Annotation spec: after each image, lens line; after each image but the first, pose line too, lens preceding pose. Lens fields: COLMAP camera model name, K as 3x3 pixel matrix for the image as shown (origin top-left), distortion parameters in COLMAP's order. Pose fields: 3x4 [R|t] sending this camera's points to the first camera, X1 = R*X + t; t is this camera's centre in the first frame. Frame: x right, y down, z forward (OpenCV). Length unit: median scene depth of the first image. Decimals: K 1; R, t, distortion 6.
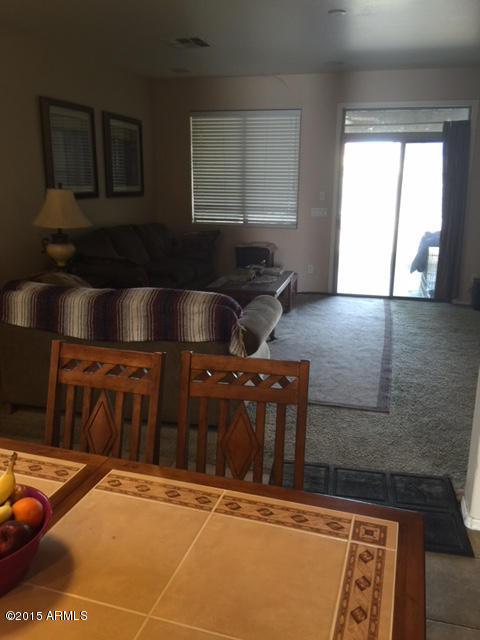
lens RADIAL K [[538.7, 0, 240.0], [0, 538.7, 320.0], [0, 0, 1]] dist [-0.012406, -0.012864]
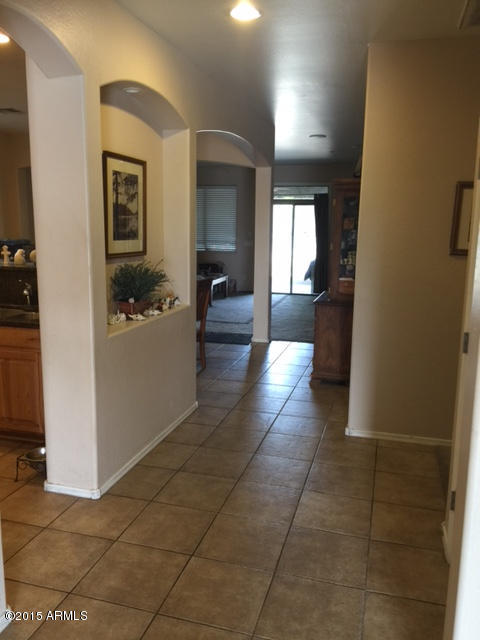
lens RADIAL K [[538.7, 0, 240.0], [0, 538.7, 320.0], [0, 0, 1]] dist [-0.012406, -0.012864]
pose [[0.999961, 0.008782, -0.000106, 0.122155], [-0.008768, 0.997647, -0.067991, 0.157617], [-0.000491, 0.067989, 0.997686, -0.690752]]
